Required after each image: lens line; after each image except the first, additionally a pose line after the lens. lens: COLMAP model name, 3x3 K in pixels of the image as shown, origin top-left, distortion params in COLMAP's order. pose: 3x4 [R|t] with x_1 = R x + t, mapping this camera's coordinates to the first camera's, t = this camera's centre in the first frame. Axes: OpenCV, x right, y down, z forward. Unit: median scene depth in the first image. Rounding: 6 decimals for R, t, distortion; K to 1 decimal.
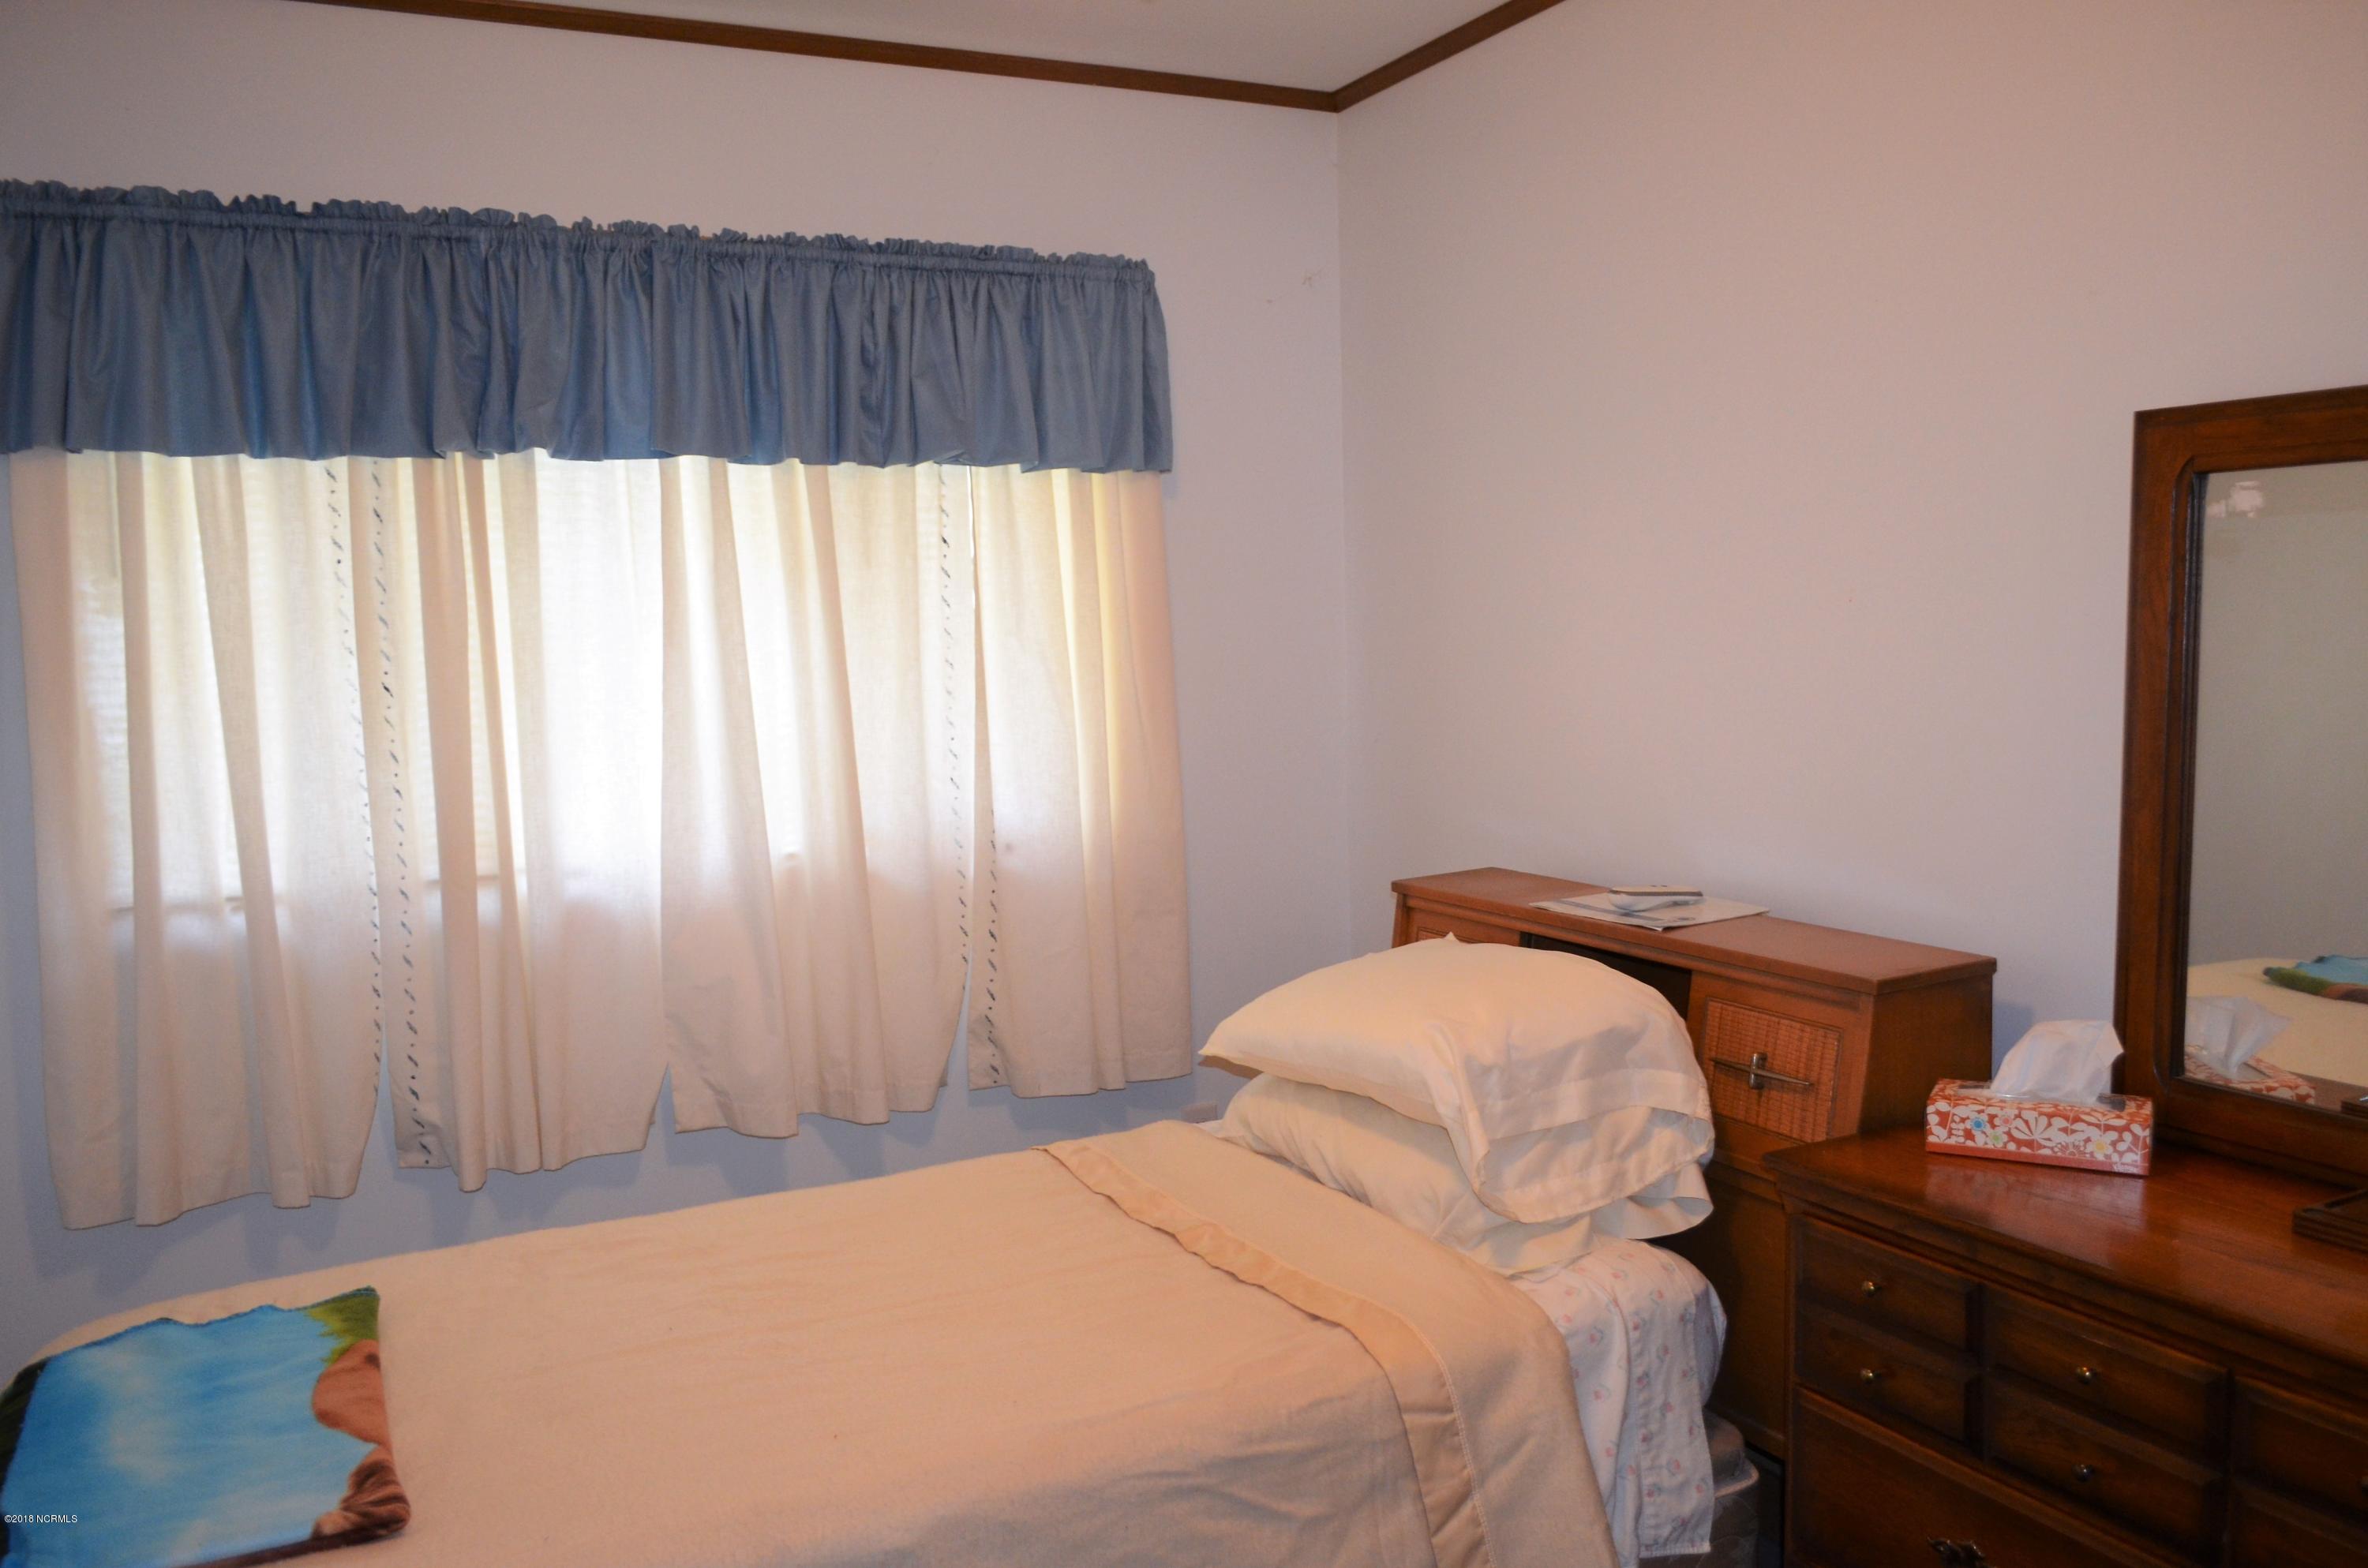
lens RADIAL K [[1832.0, 0, 1184.9], [0, 1832.0, 795.6], [0, 0, 1]] dist [-0.013052, 0.006895]
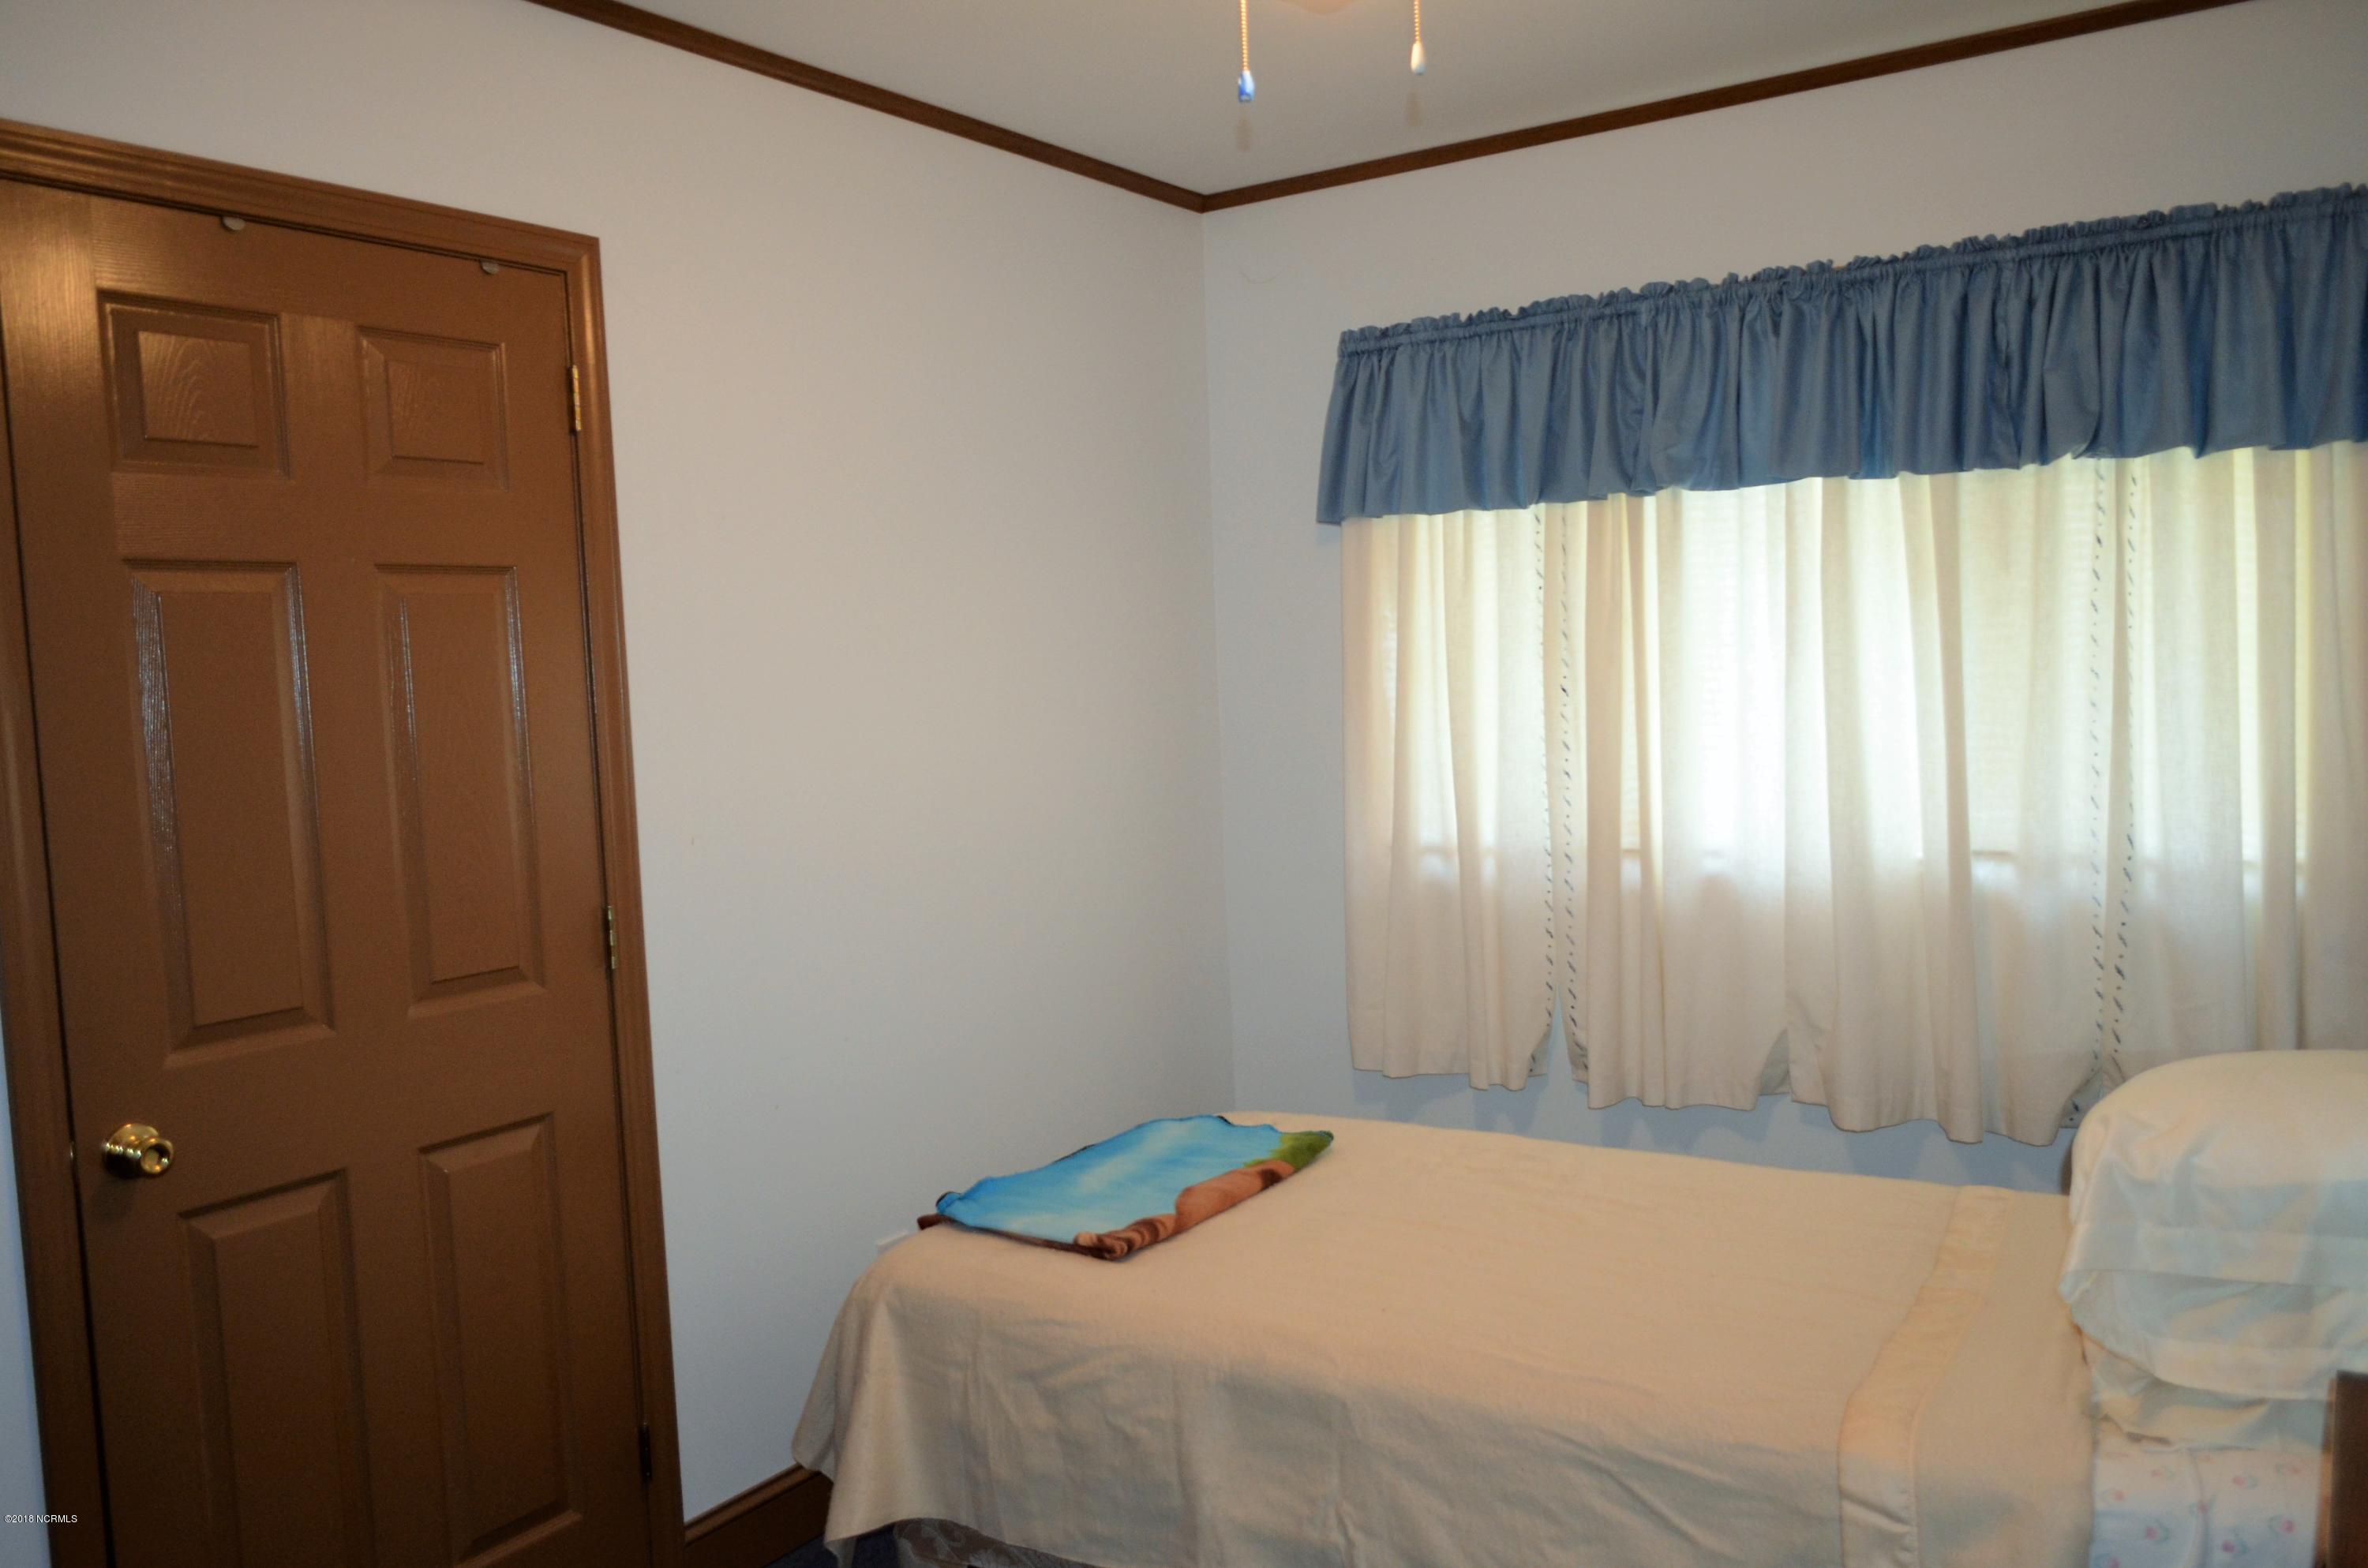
lens RADIAL K [[1832.0, 0, 1184.9], [0, 1832.0, 795.6], [0, 0, 1]] dist [-0.013052, 0.006895]
pose [[0.501527, 0.071960, -0.862144, 0.492846], [-0.056914, 0.997120, 0.050118, -0.033706], [0.863268, 0.023933, 0.504178, 0.153041]]
